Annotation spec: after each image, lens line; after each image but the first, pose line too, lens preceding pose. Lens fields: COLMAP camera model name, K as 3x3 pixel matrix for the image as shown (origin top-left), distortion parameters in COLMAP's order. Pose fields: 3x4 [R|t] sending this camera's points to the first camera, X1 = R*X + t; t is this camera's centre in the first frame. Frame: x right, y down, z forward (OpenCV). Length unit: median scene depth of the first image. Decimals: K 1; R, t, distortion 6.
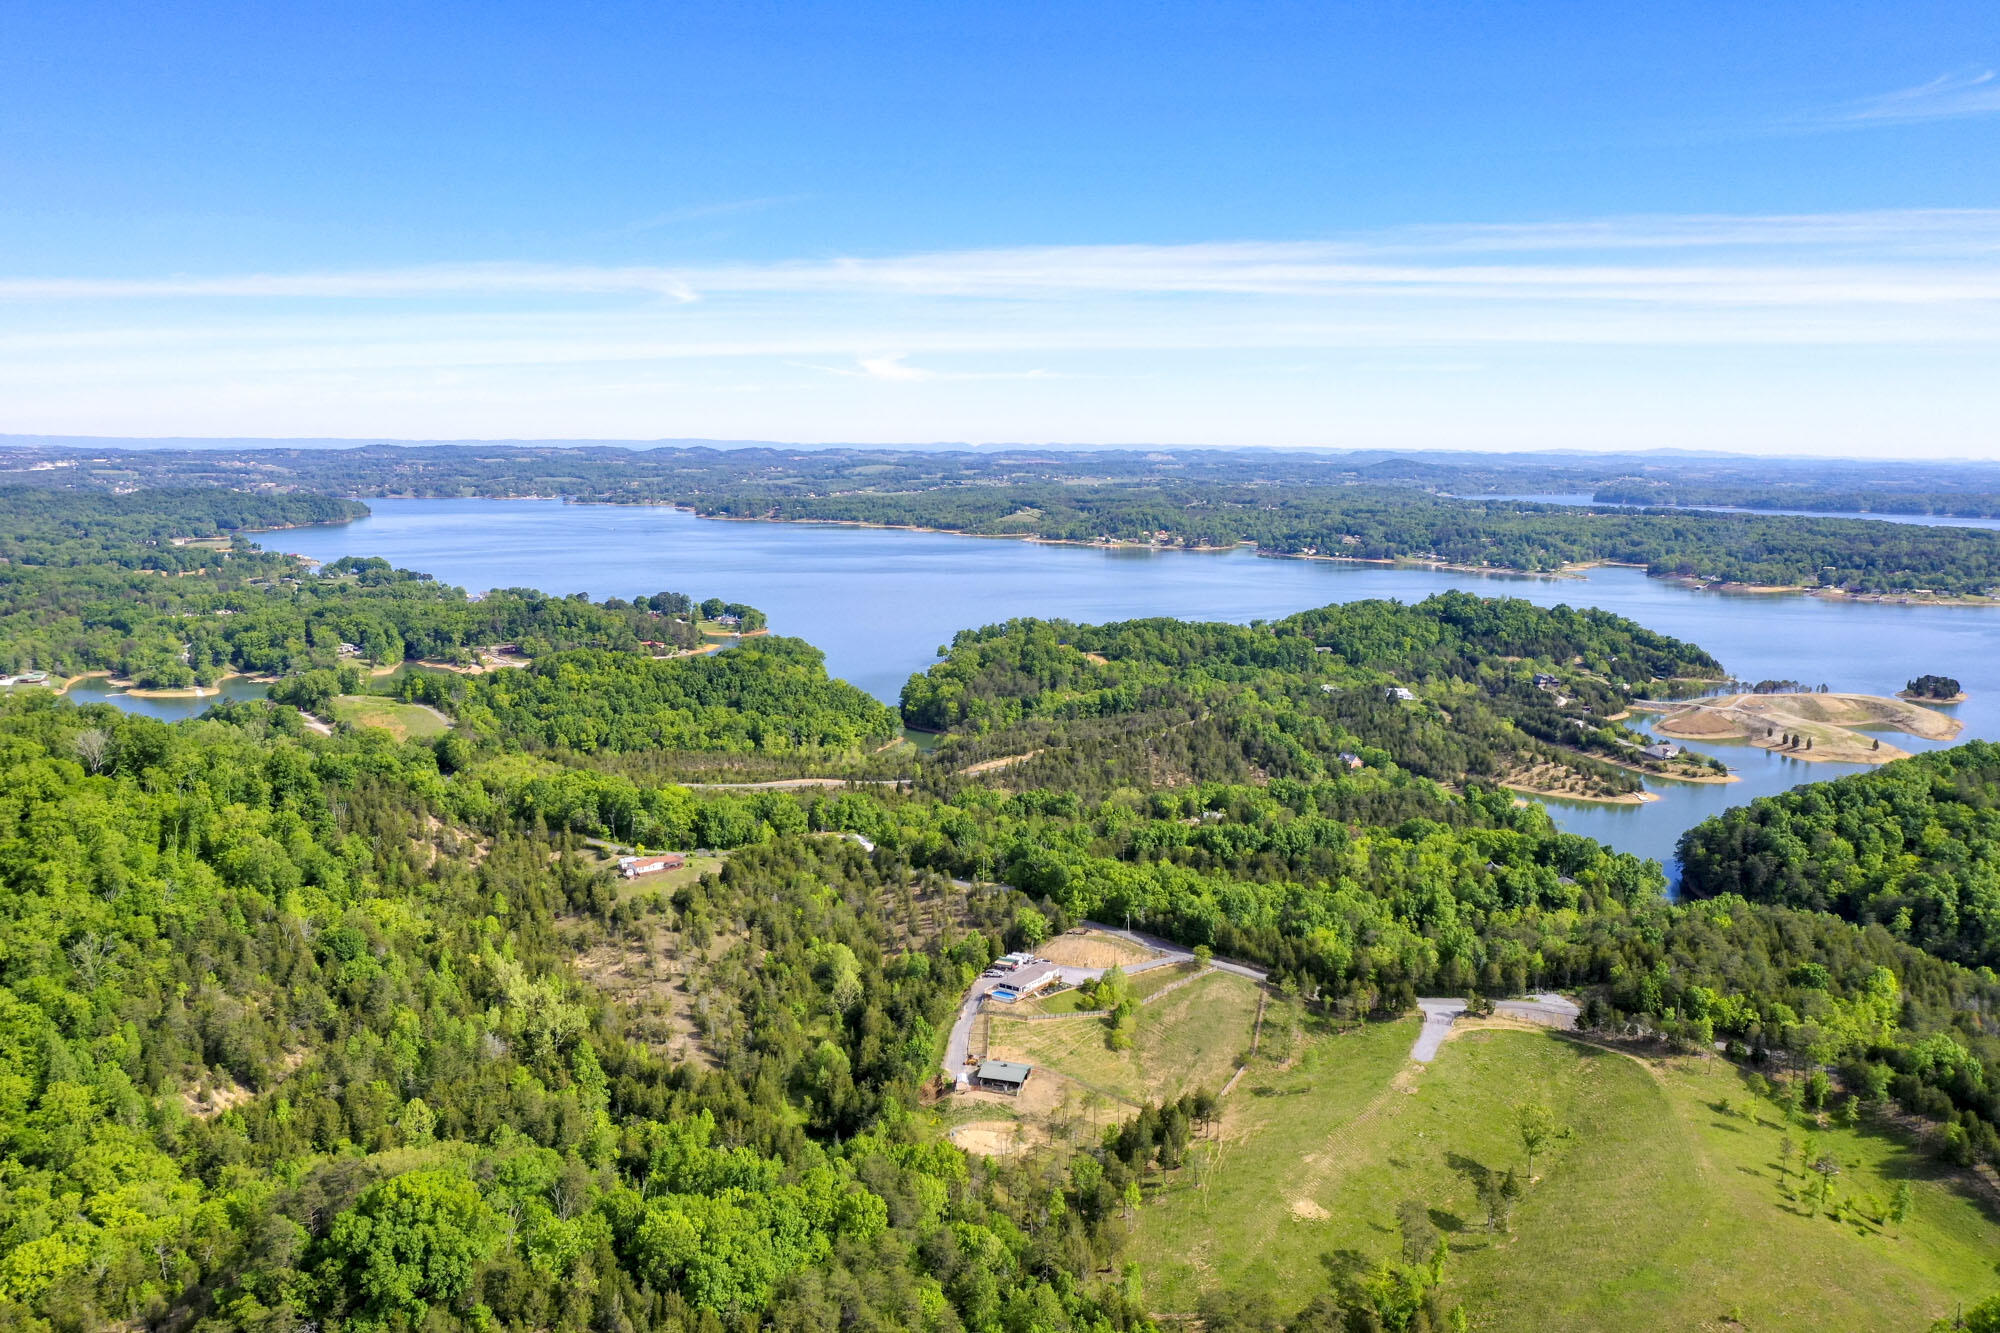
lens RADIAL K [[1562.8, 0, 996.4], [0, 1562.8, 671.8], [0, 0, 1]] dist [-0.006520, -0.001370]
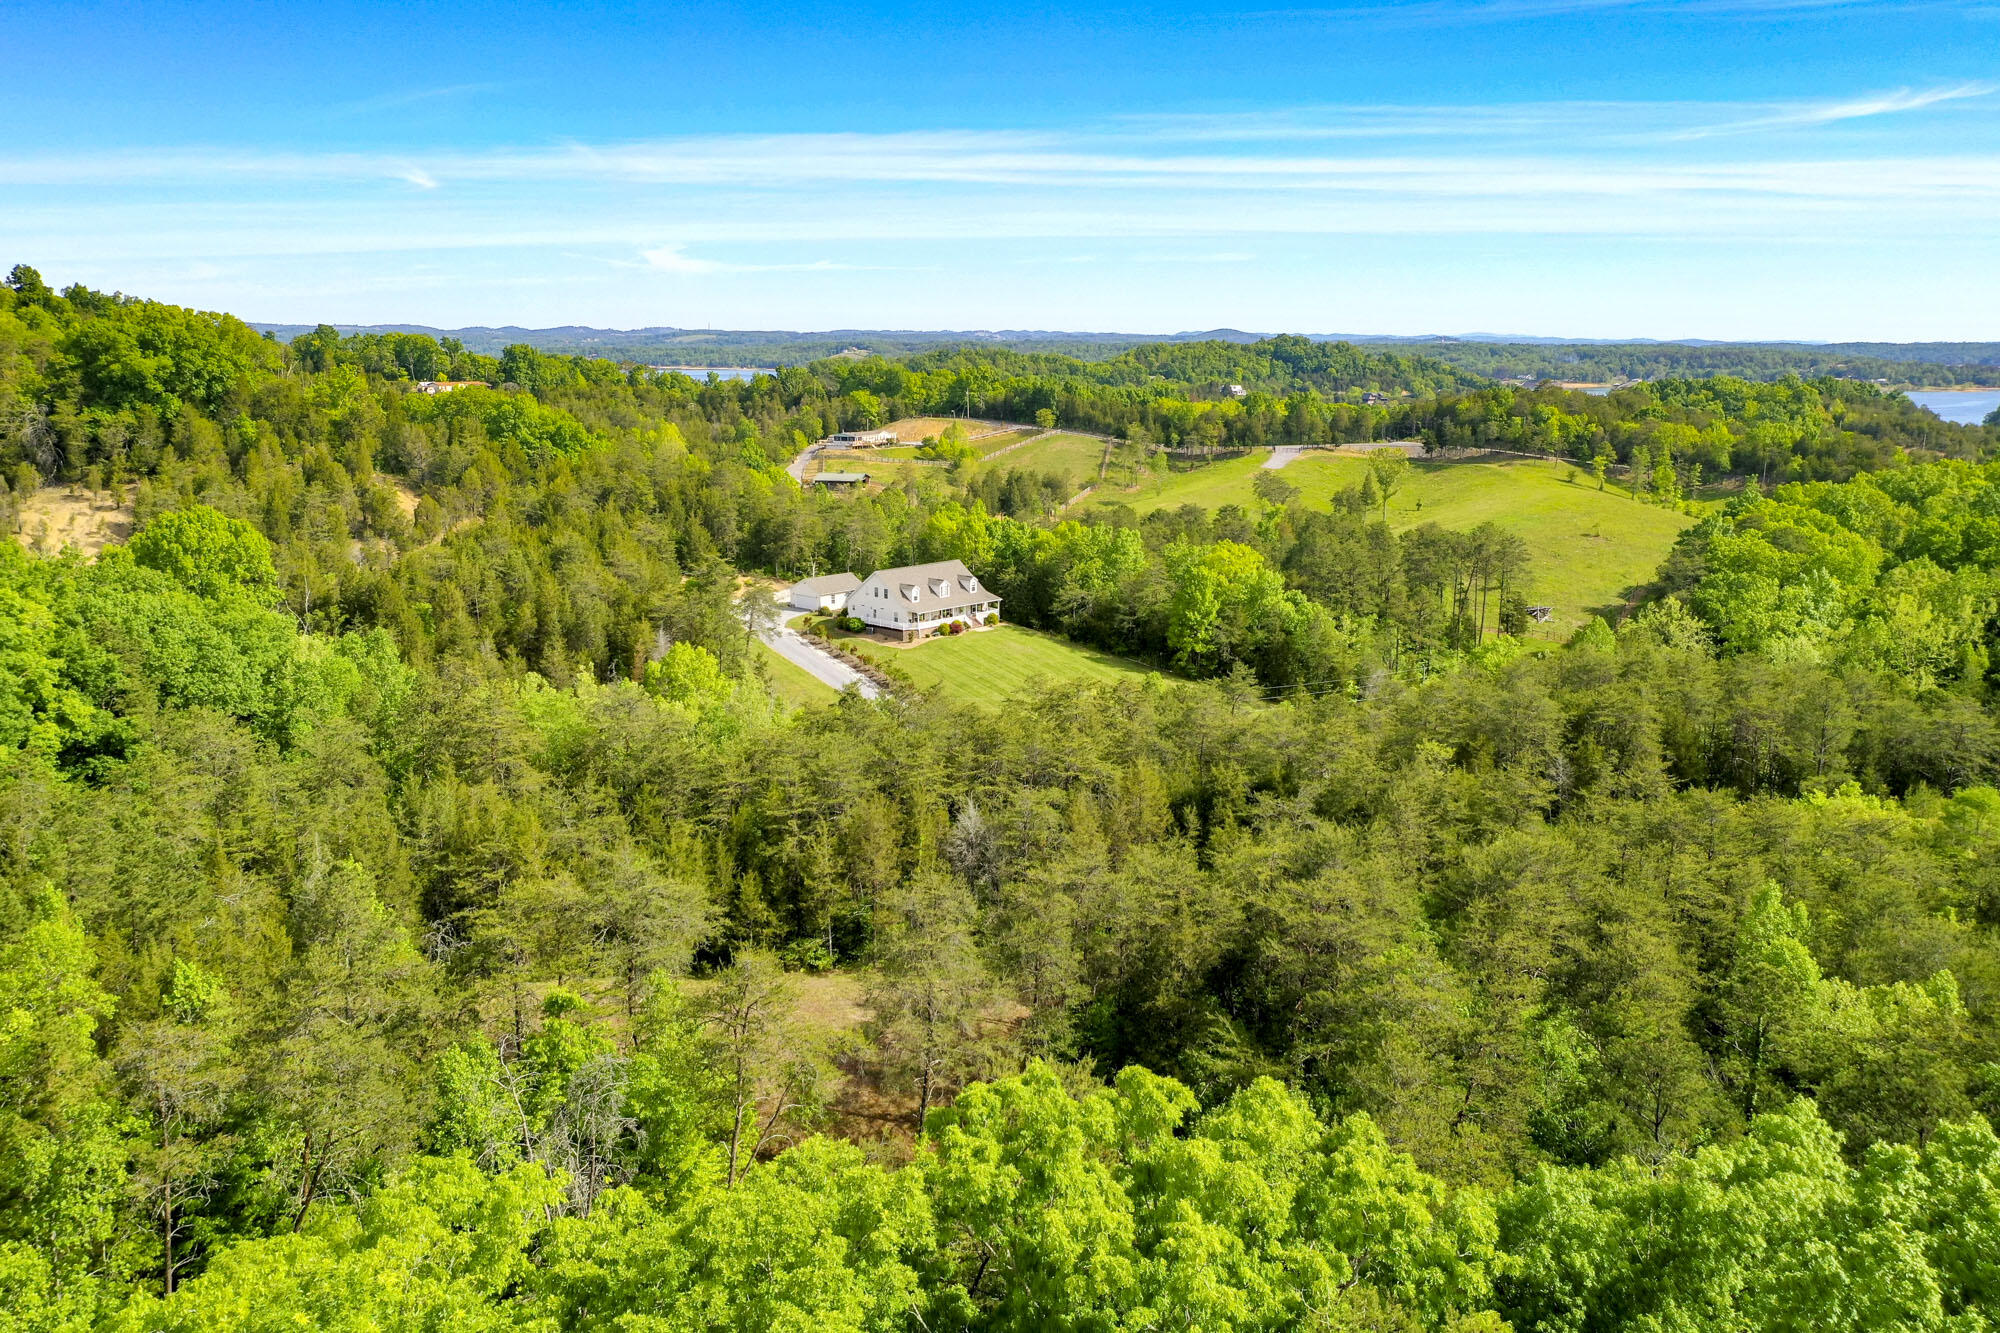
lens RADIAL K [[1562.8, 0, 996.4], [0, 1562.8, 671.8], [0, 0, 1]] dist [-0.006520, -0.001370]
pose [[0.994049, -0.027434, 0.105423, -0.005504], [0.020357, 0.997503, 0.067627, 0.374729], [-0.107015, -0.065078, 0.992125, 0.055178]]
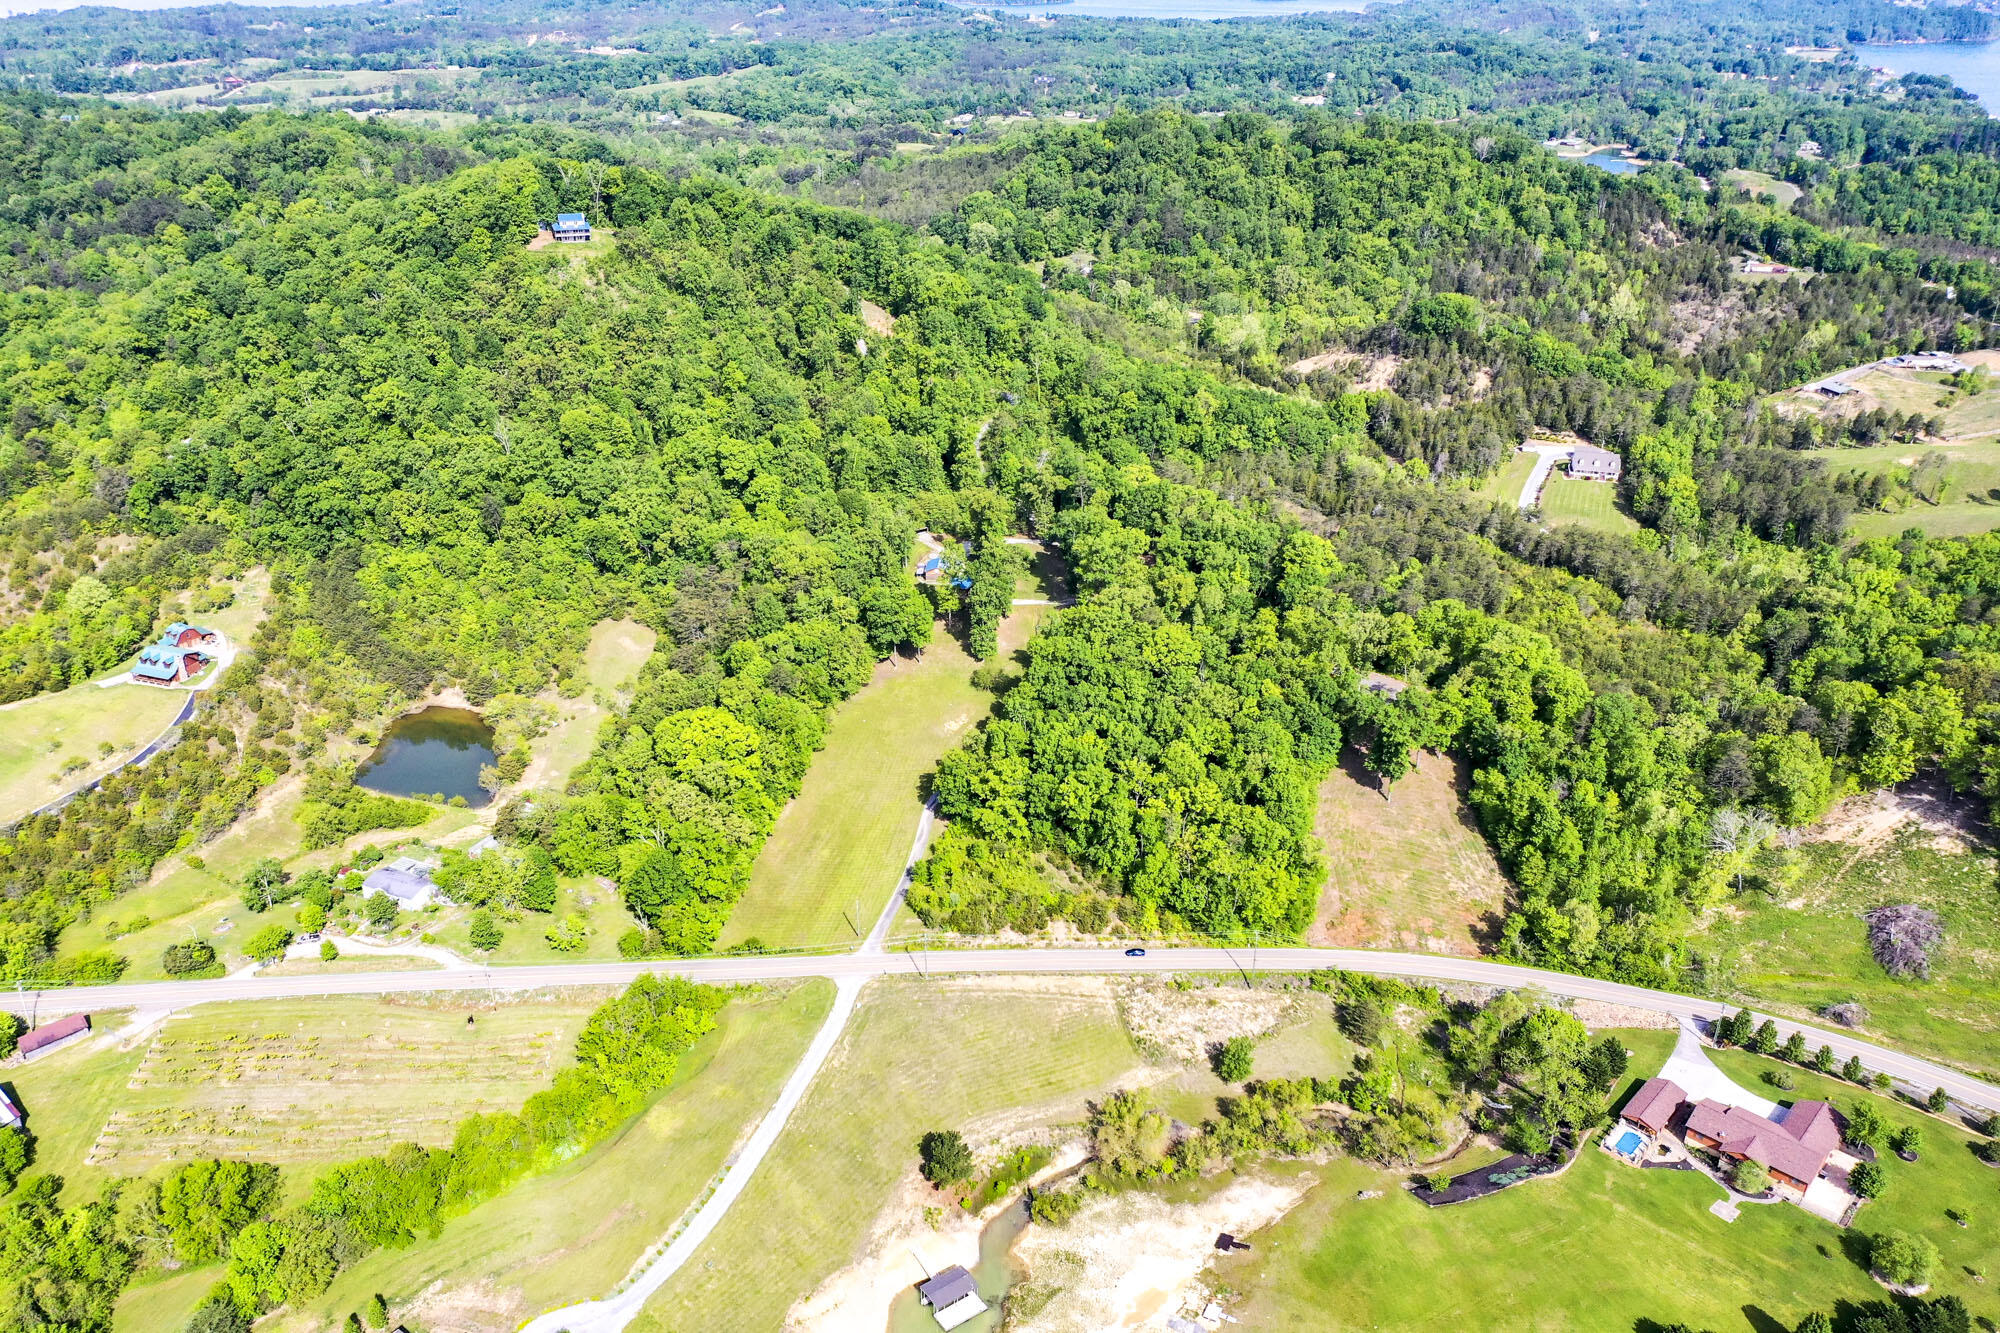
lens RADIAL K [[1562.9, 0, 997.1], [0, 1562.9, 669.0], [0, 0, 1]] dist [-0.005446, -0.000573]
pose [[0.562911, 0.350119, -0.748697, 1.025662], [-0.121033, 0.930999, 0.344371, 0.084717], [0.817608, -0.103233, 0.566446, -0.853159]]
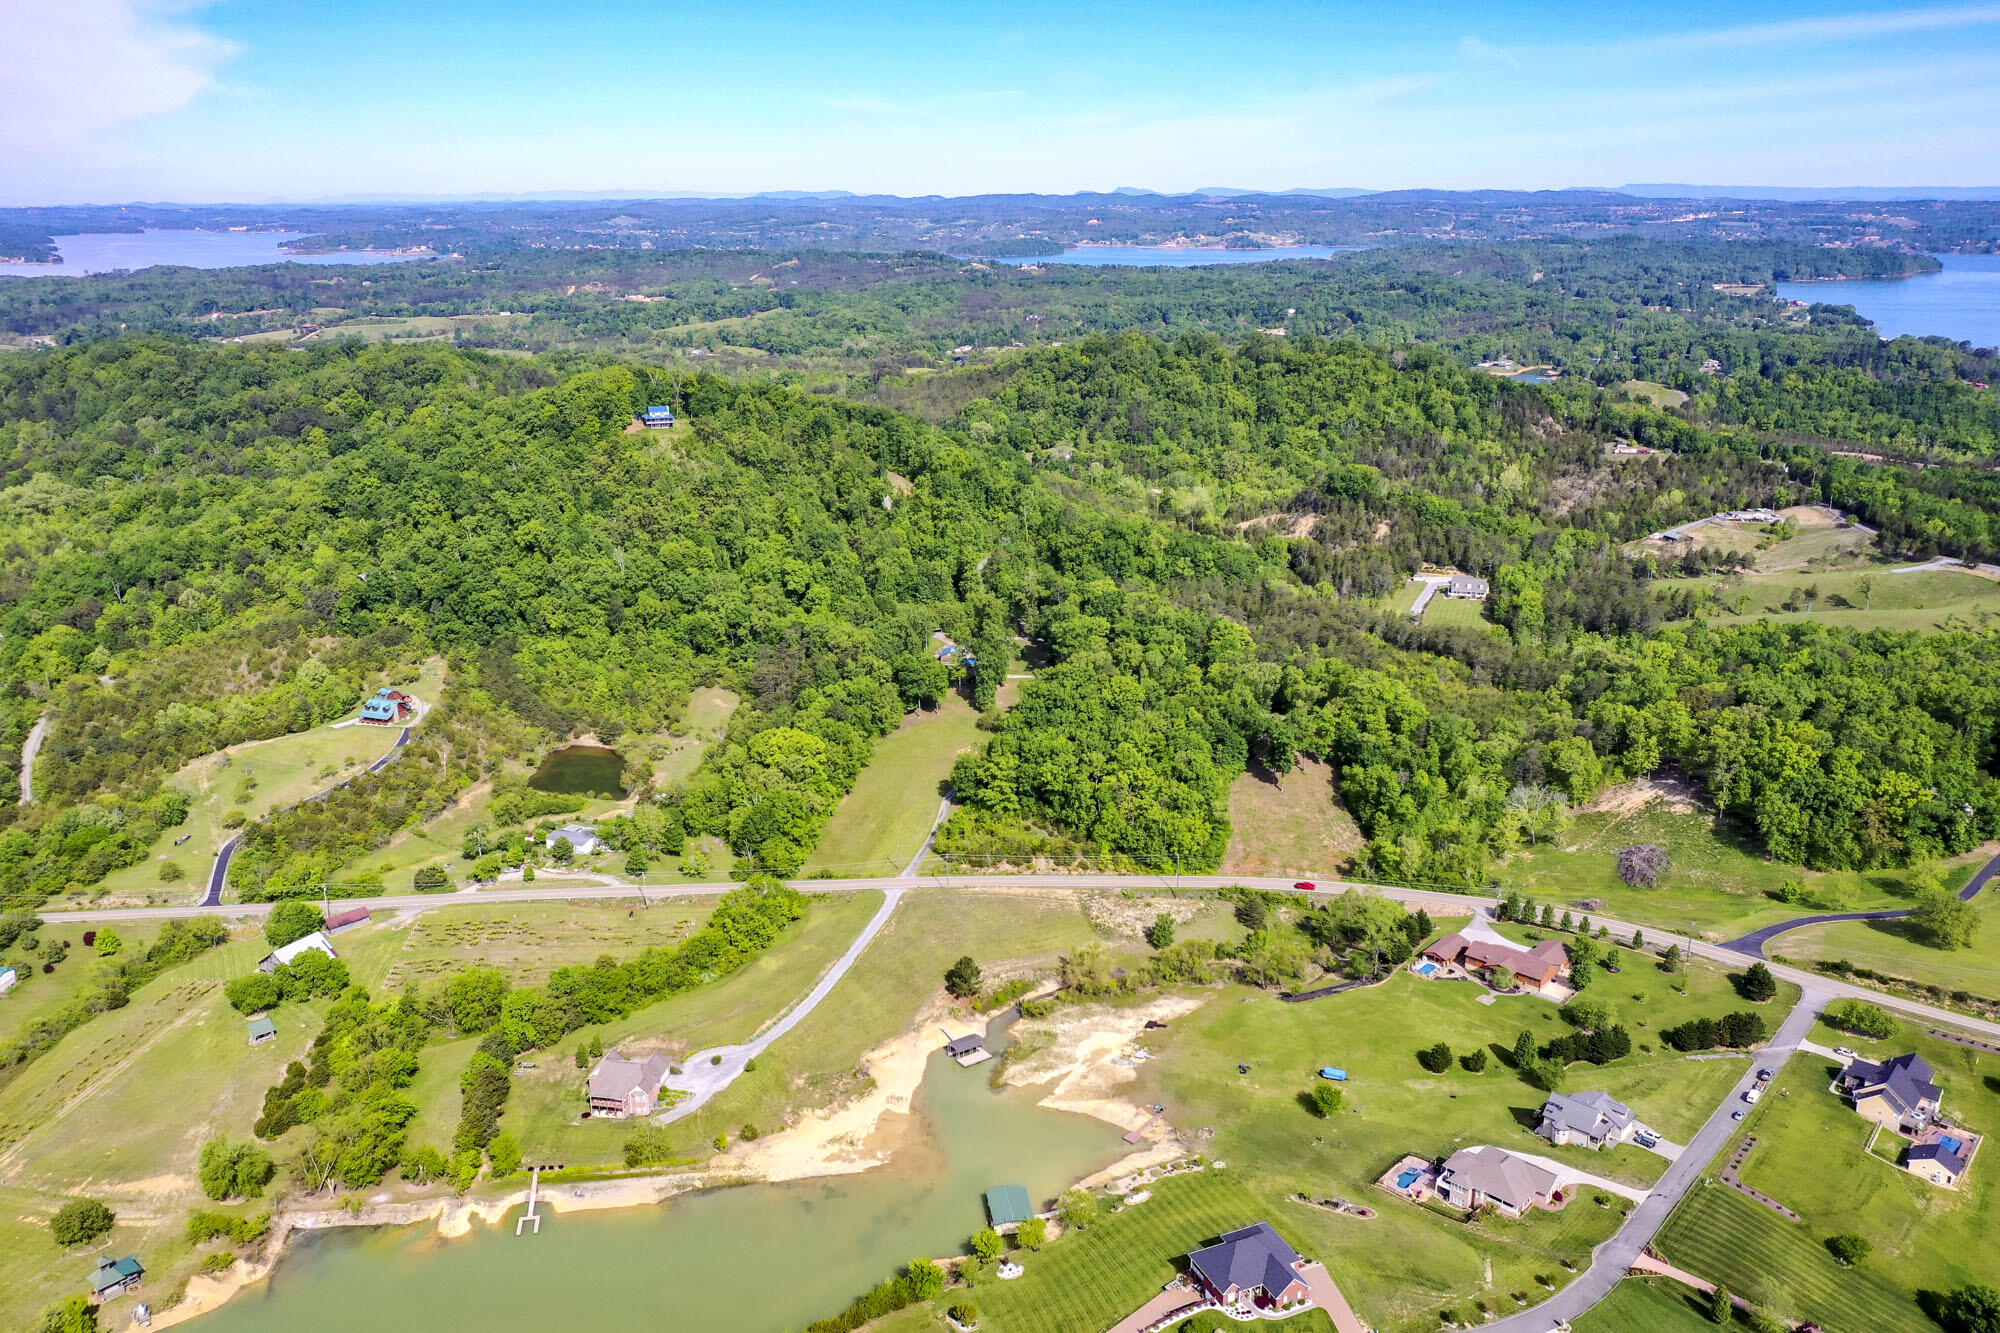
lens RADIAL K [[1562.8, 0, 996.4], [0, 1562.8, 671.8], [0, 0, 1]] dist [-0.006520, -0.001370]
pose [[0.565038, 0.233352, -0.791378, 1.405843], [-0.110267, 0.971924, 0.207860, 0.122404], [0.817663, -0.030186, 0.574905, -1.106654]]
